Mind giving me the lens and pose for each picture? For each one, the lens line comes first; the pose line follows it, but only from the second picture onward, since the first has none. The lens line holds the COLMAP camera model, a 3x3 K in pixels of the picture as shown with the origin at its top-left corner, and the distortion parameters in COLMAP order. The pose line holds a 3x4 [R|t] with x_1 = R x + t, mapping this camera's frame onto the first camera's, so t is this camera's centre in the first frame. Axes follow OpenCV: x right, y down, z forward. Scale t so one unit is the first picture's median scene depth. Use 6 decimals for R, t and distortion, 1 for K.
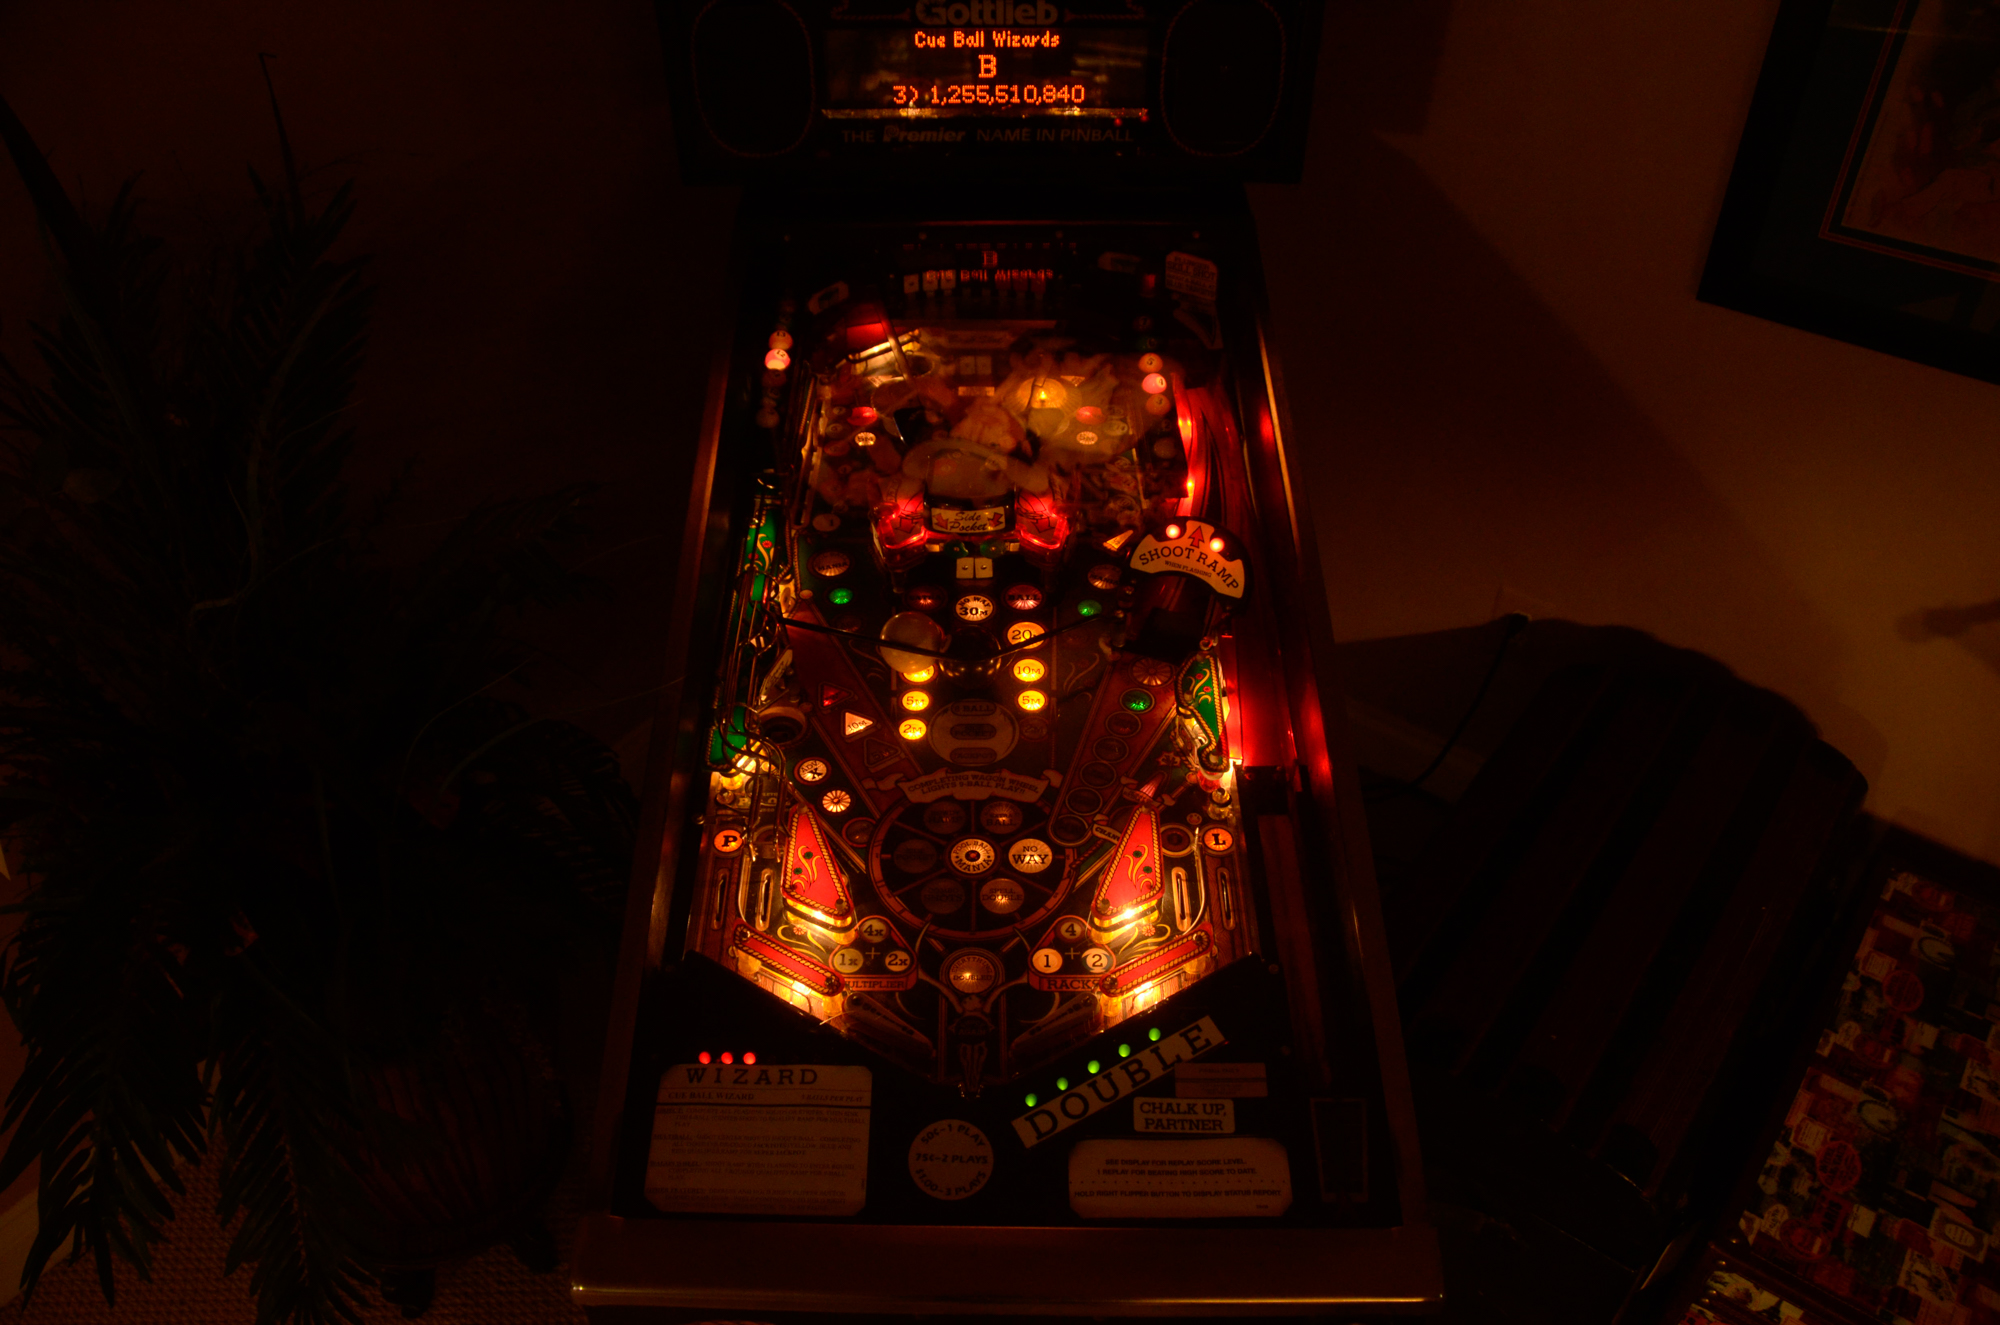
lens RADIAL K [[1570.8, 0, 984.8], [0, 1570.8, 708.5], [0, 0, 1]] dist [-0.128637, 0.002553]
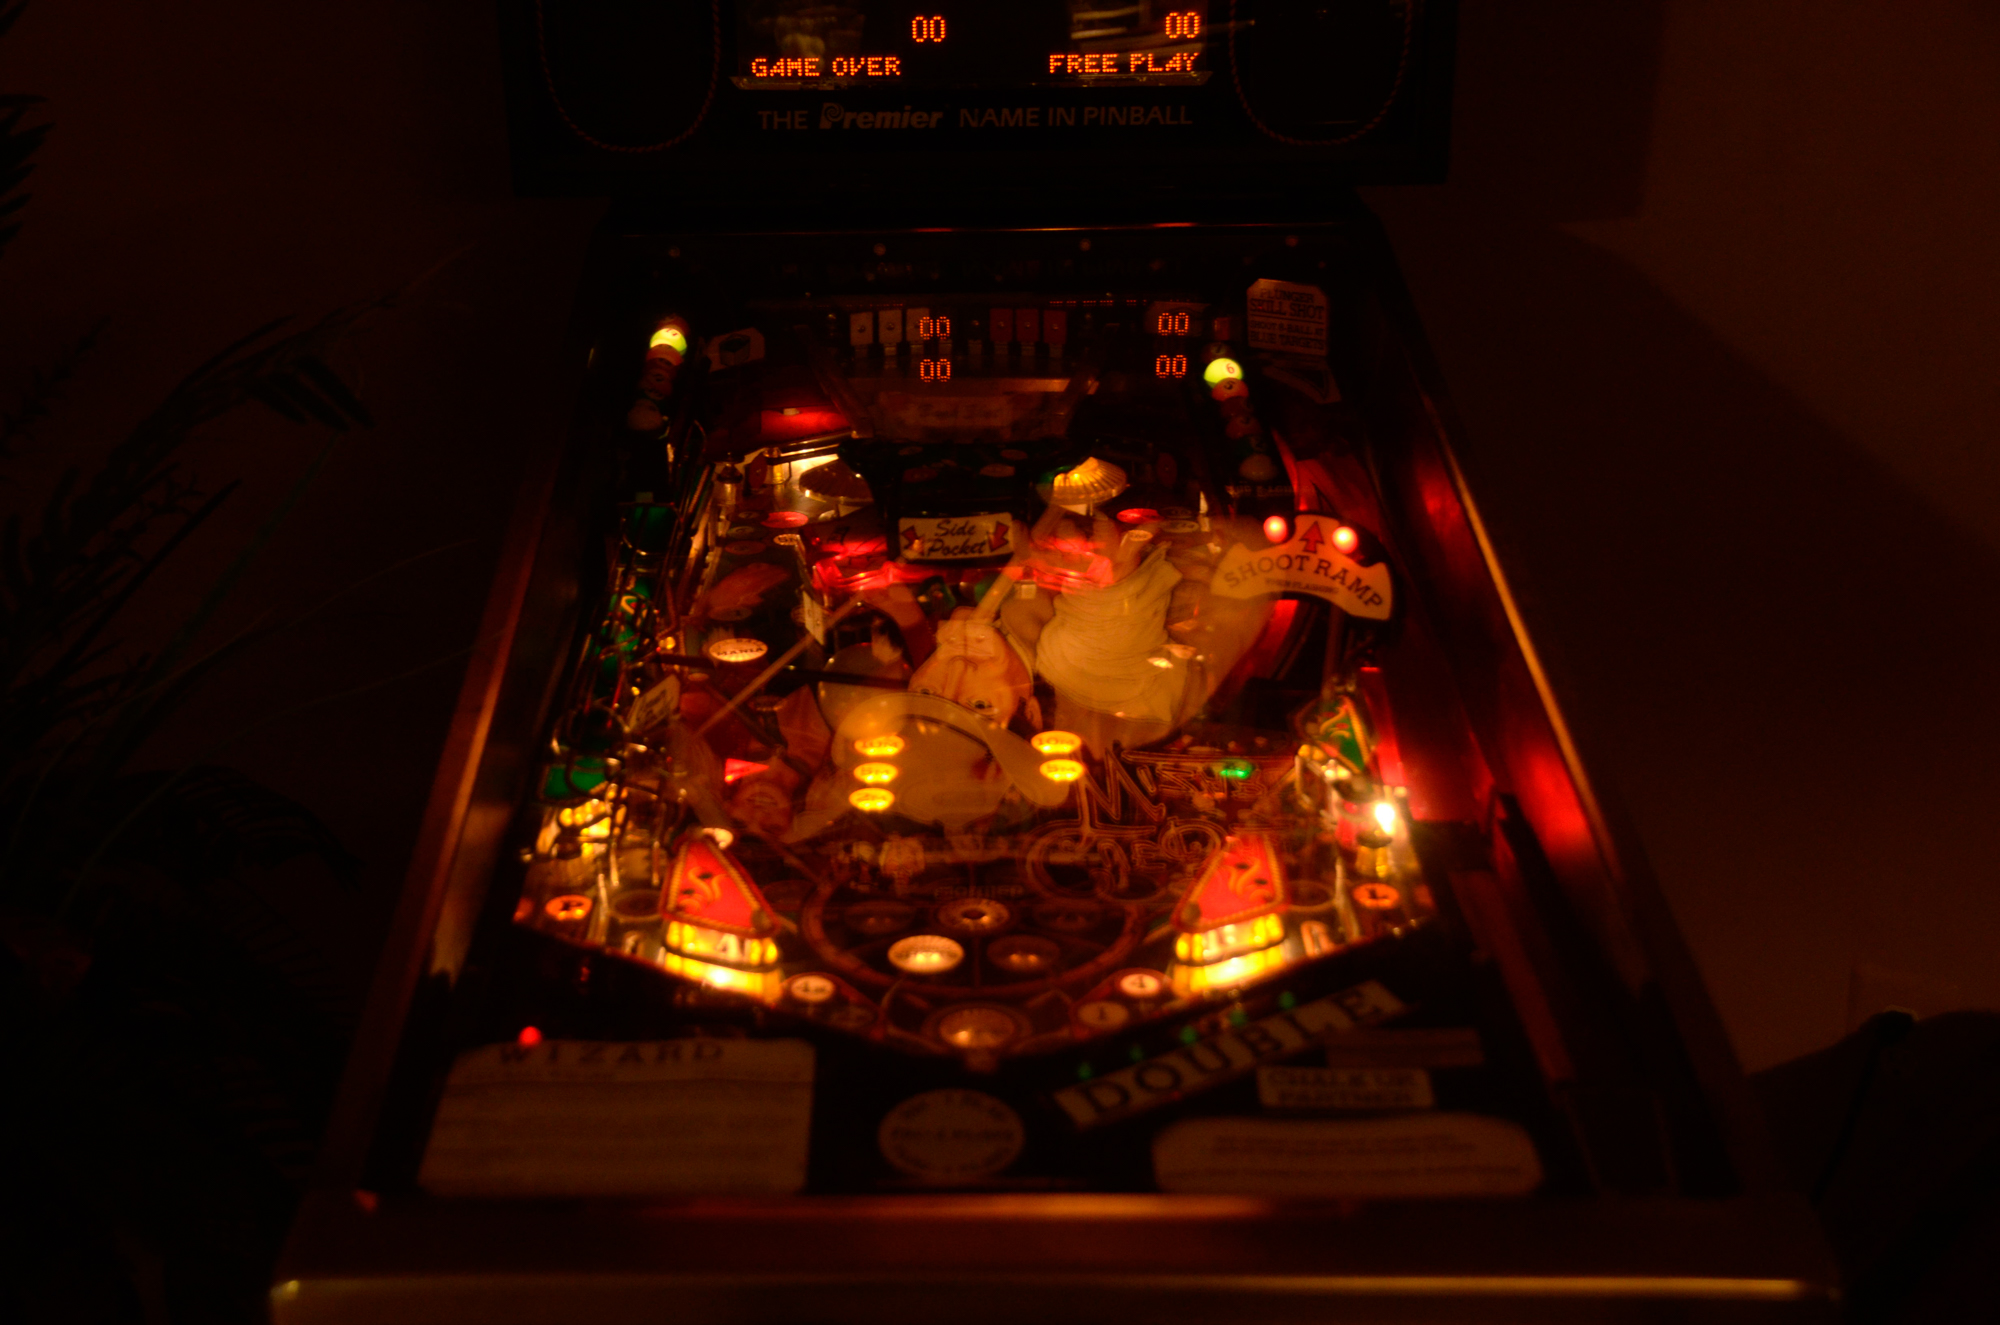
lens RADIAL K [[2843.8, 0, 989.6], [0, 2843.8, 783.5], [0, 0, 1]] dist [0.135284, 0.021608]
pose [[0.999800, -0.008812, 0.017965, -0.020678], [0.015412, 0.911720, -0.410522, 0.497790], [-0.012761, 0.410717, 0.911674, -0.026971]]
